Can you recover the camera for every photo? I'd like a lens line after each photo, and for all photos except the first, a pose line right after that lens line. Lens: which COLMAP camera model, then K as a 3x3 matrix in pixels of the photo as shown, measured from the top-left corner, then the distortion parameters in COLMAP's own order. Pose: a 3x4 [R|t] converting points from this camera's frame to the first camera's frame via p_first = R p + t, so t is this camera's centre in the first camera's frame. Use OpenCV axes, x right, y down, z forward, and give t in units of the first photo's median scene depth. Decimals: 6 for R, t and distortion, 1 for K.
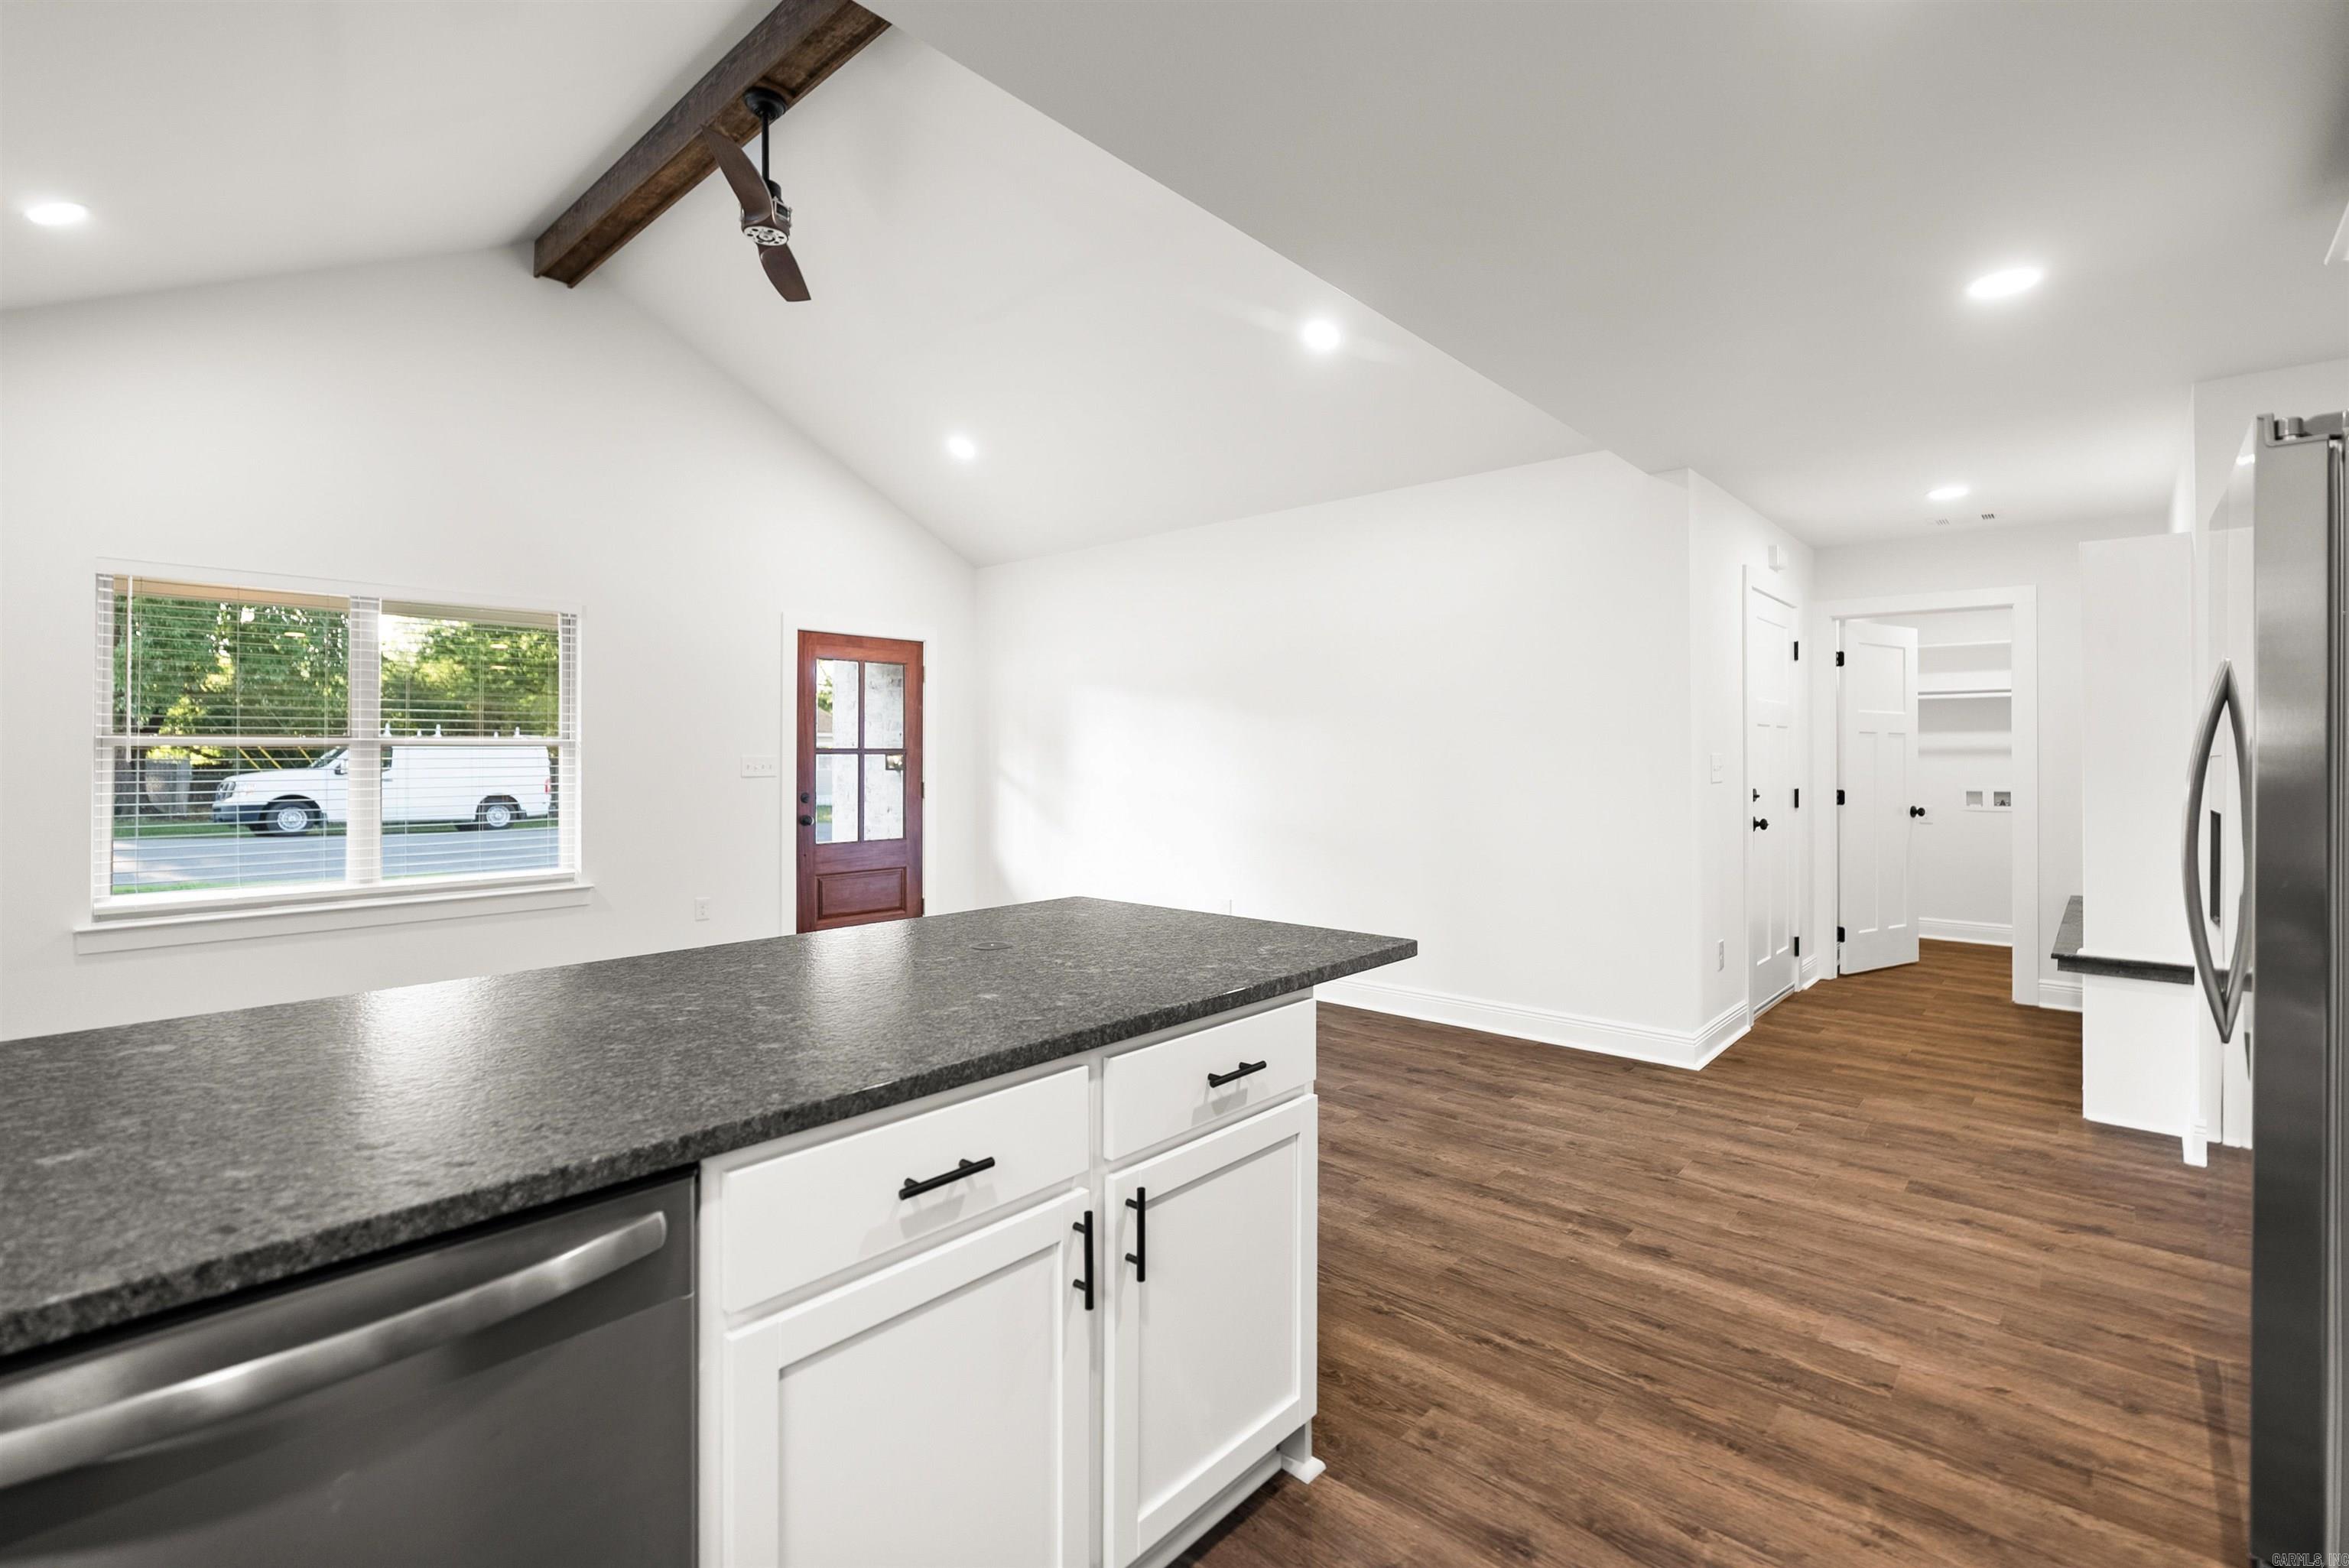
lens RADIAL K [[1039.5, 0, 1170.3], [0, 1039.5, 746.8], [0, 0, 1]] dist [-0.008036, 0.000580]
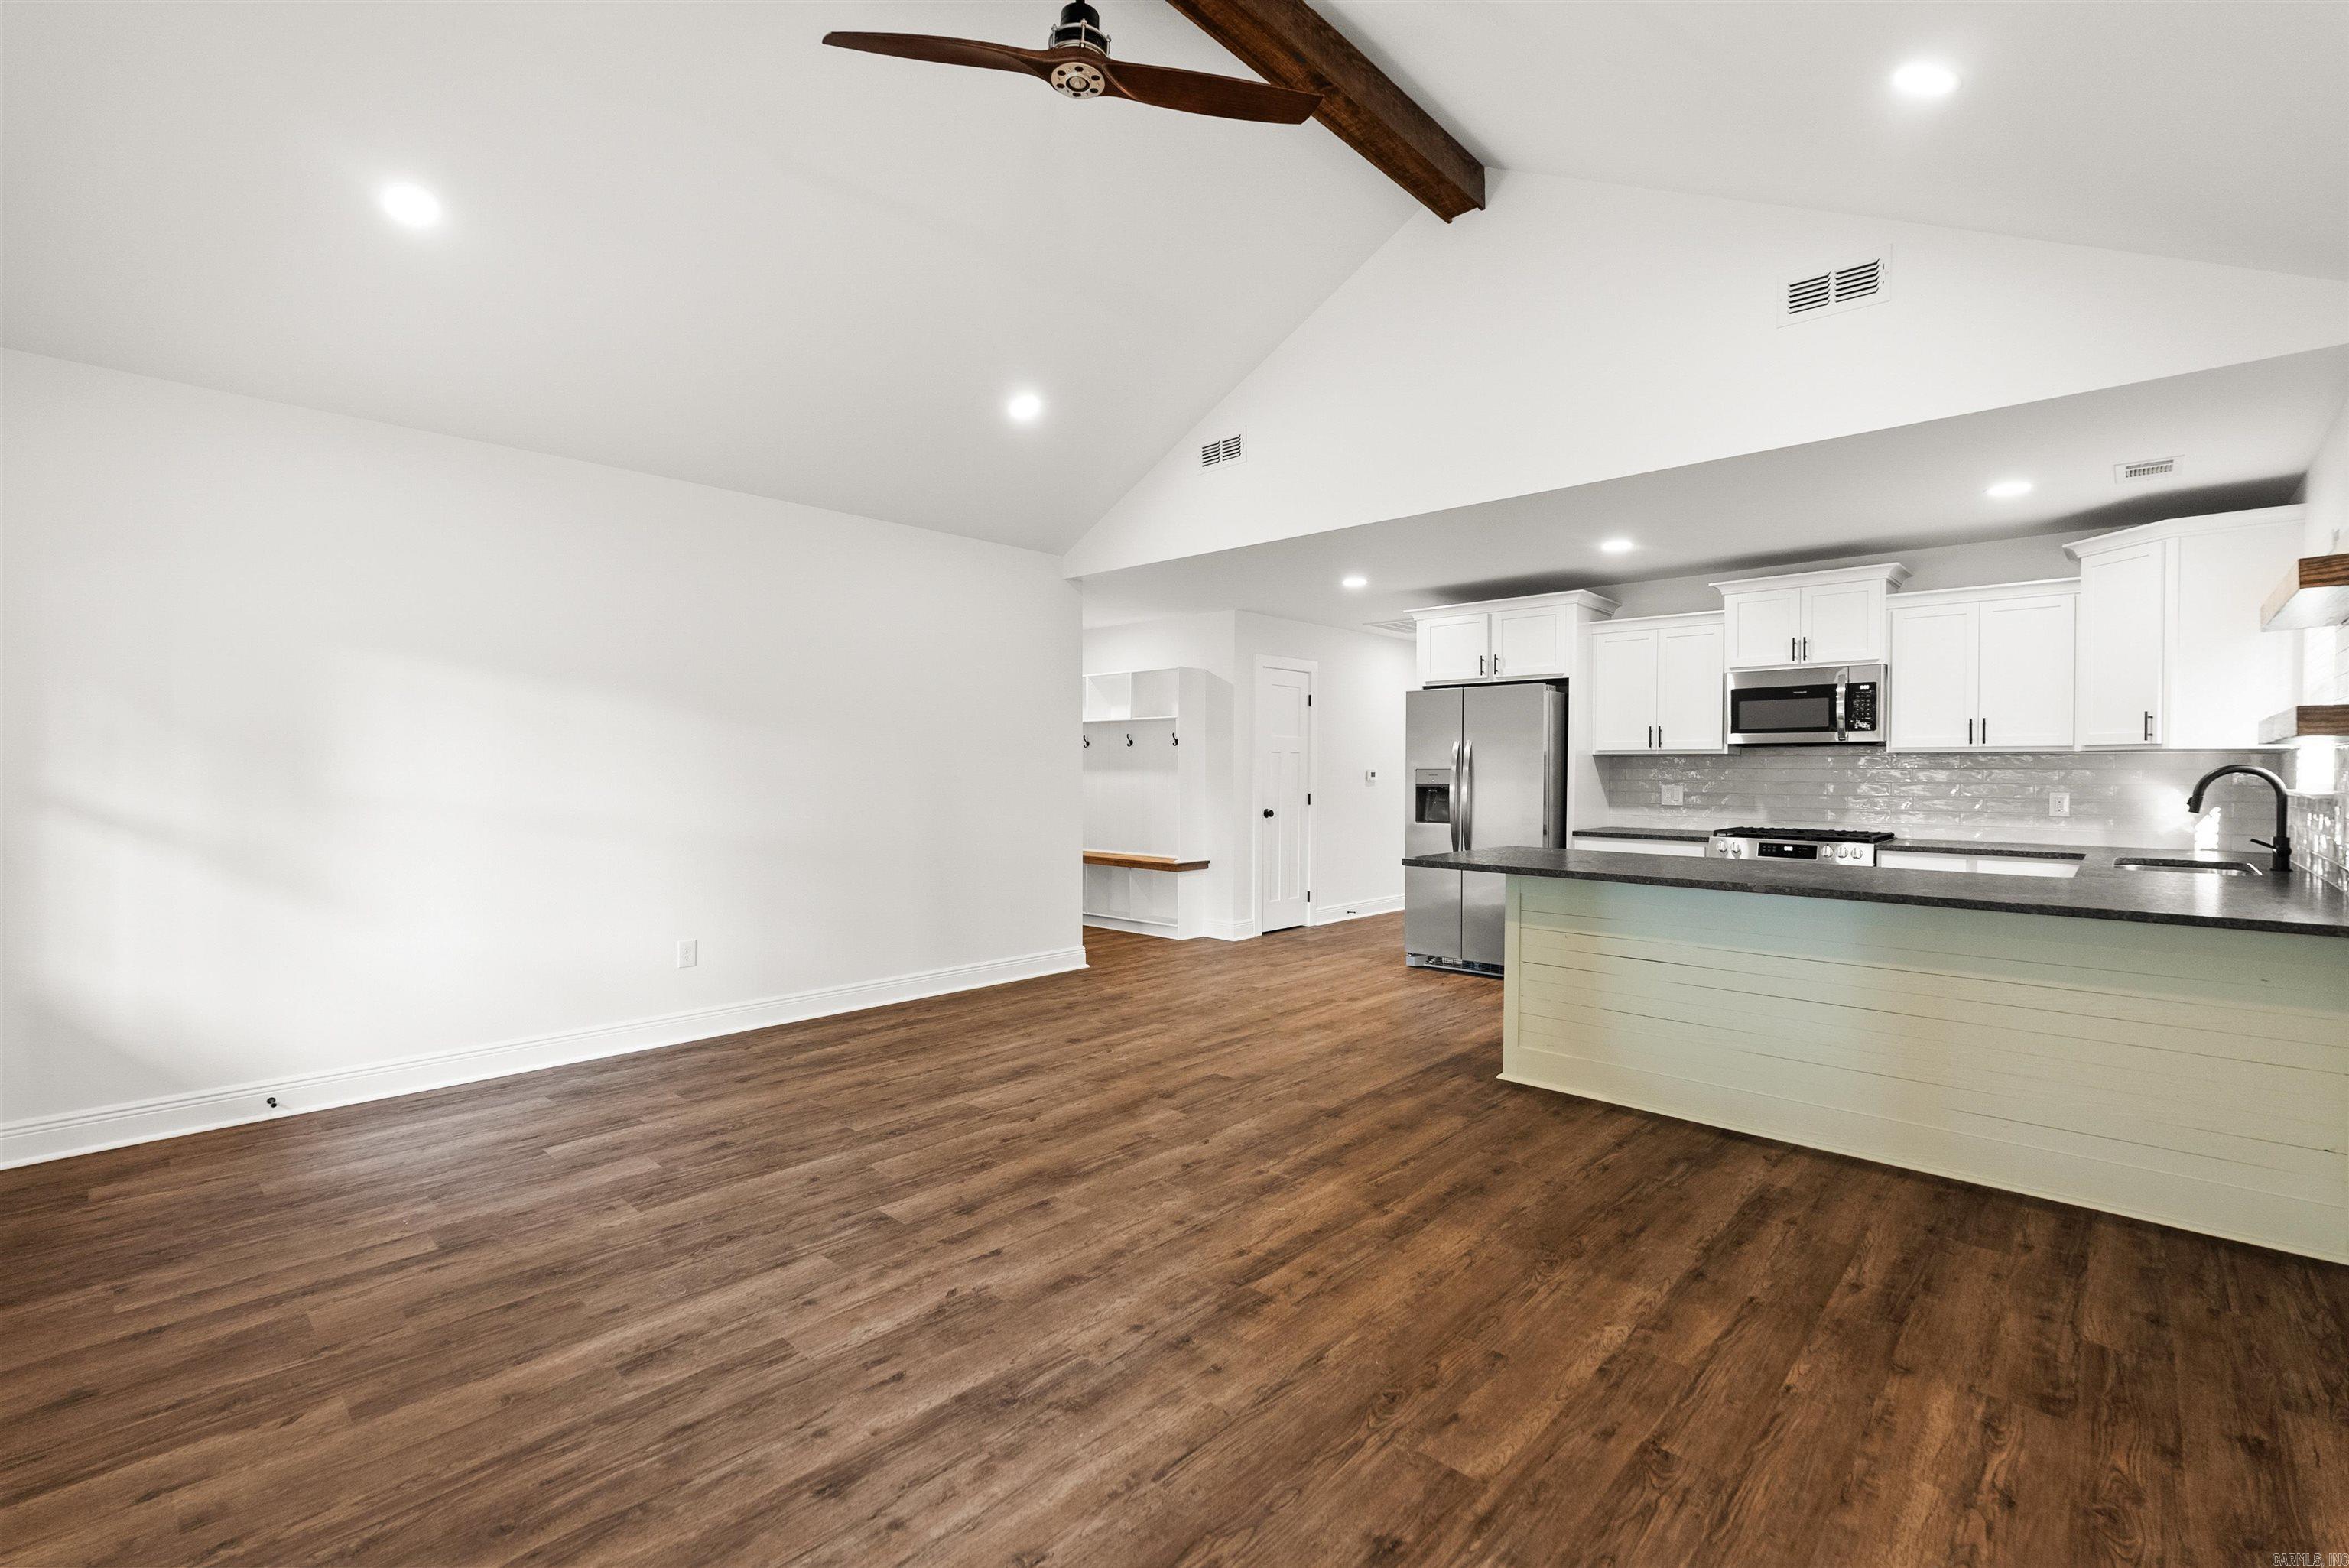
lens RADIAL K [[1039.5, 0, 1189.7], [0, 1039.5, 789.3], [0, 0, 1]] dist [-0.008036, 0.000580]
pose [[-0.009967, -0.019810, 0.999754, -2.155750], [-0.010684, 0.999749, 0.019703, 0.017389], [-0.999893, -0.010485, -0.010176, 1.762380]]
